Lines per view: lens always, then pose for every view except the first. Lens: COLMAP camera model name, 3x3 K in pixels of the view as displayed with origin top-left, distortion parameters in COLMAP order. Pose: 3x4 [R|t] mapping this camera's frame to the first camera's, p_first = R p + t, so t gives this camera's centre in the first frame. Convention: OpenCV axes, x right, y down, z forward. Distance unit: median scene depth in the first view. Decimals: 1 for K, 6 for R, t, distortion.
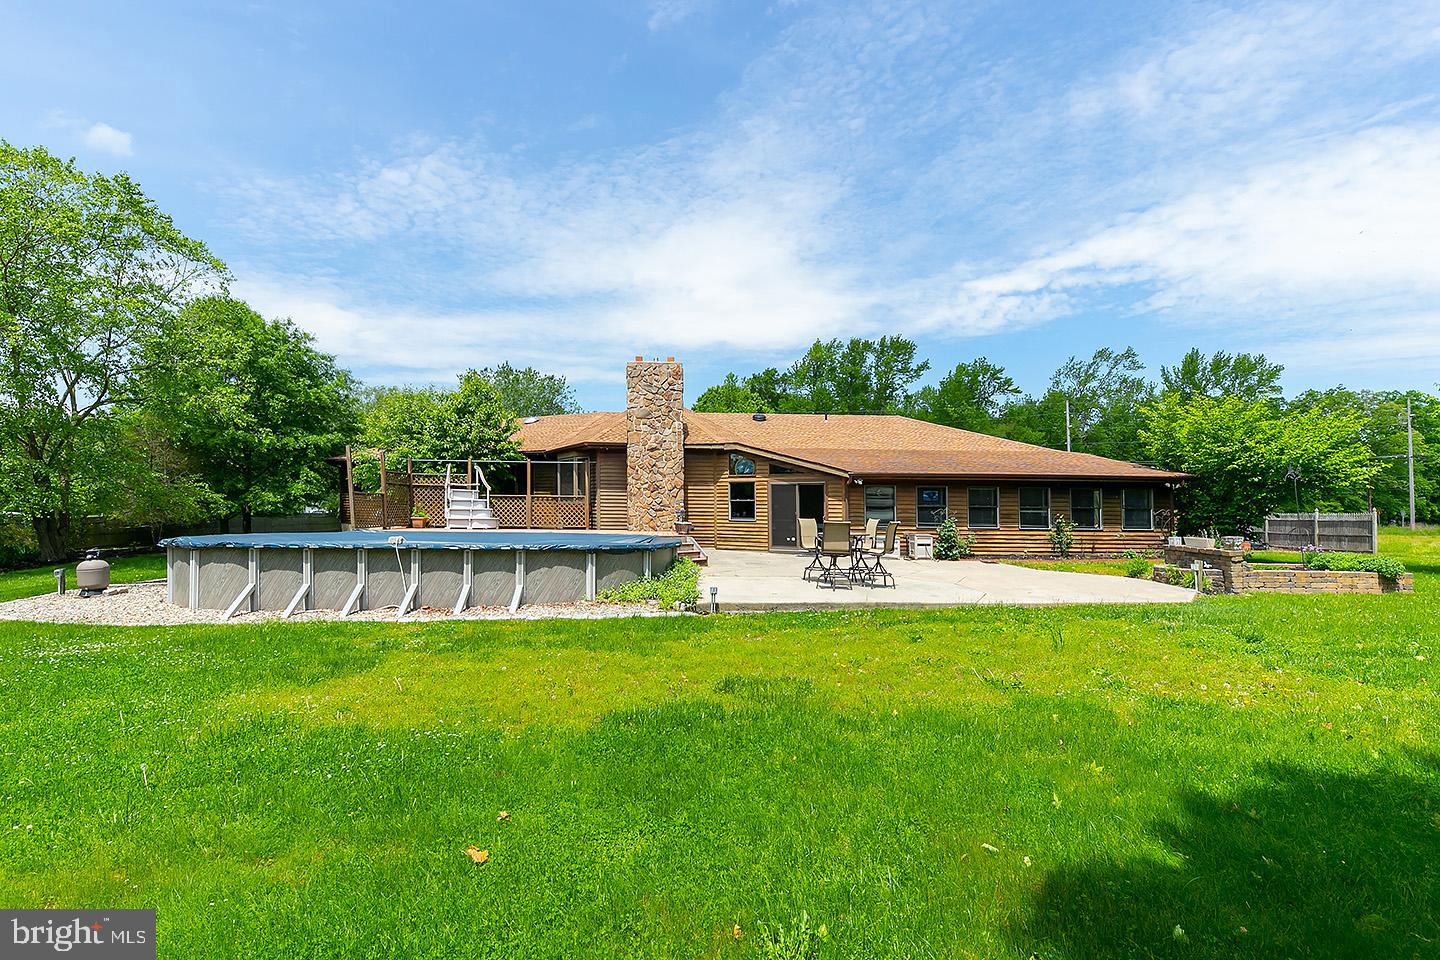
lens RADIAL K [[606.3, 0, 770.4], [0, 606.3, 464.4], [0, 0, 1]] dist [0.016339, -0.009620]
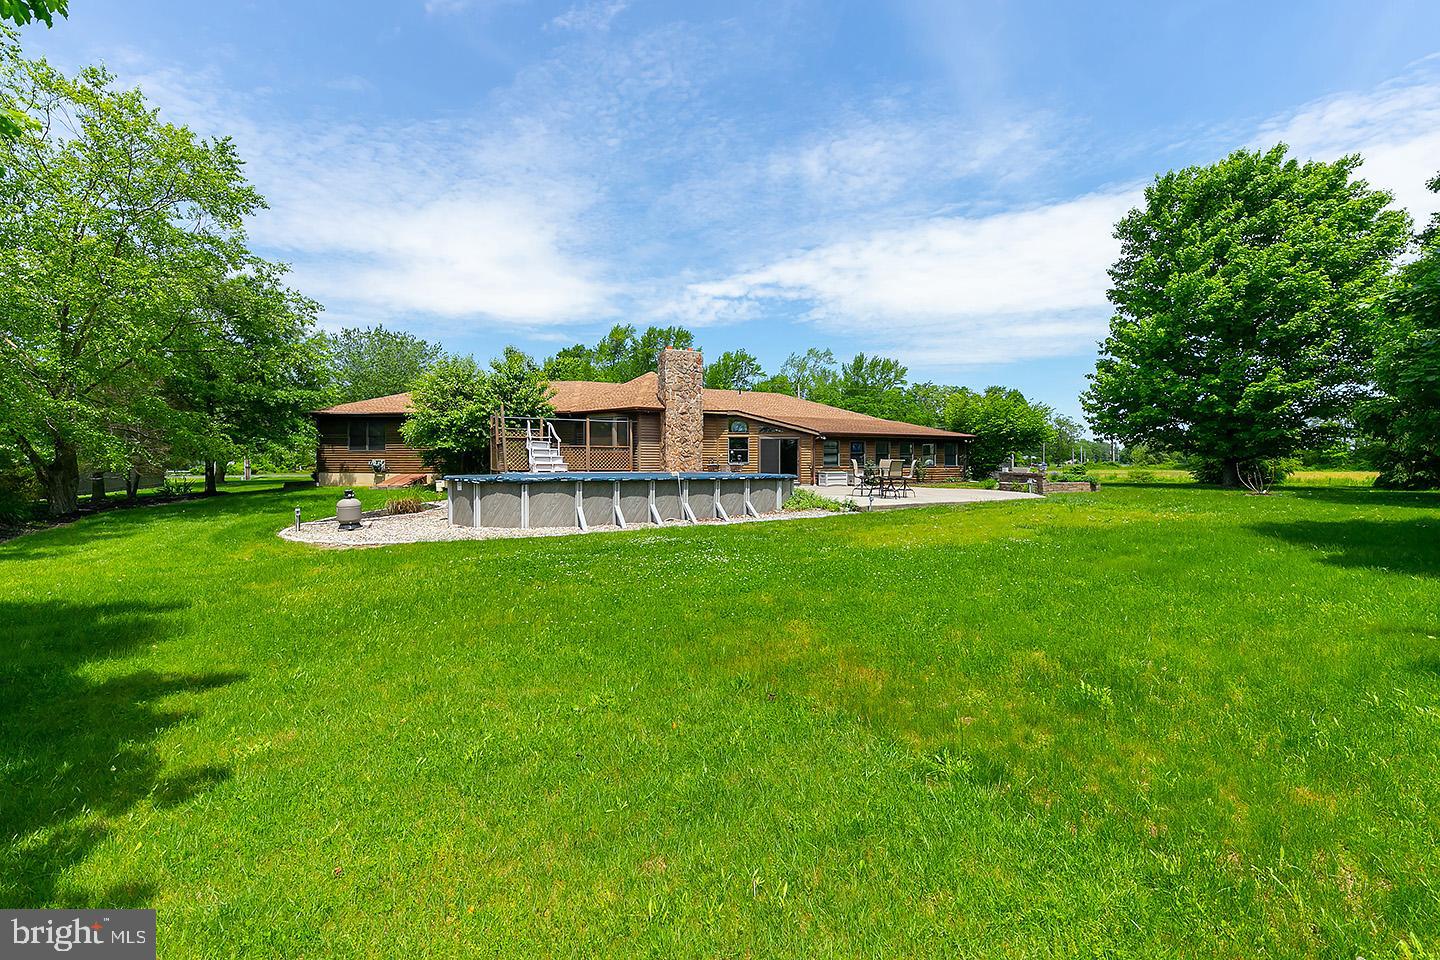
lens RADIAL K [[526.6, 0, 634.0], [0, 526.6, 448.5], [0, 0, 1]] dist [0.009998, -0.007018]
pose [[0.935327, 0.001668, 0.353782, -0.198572], [-0.018818, 0.998808, 0.045042, 0.000984], [-0.353285, -0.048786, 0.934243, -0.027956]]
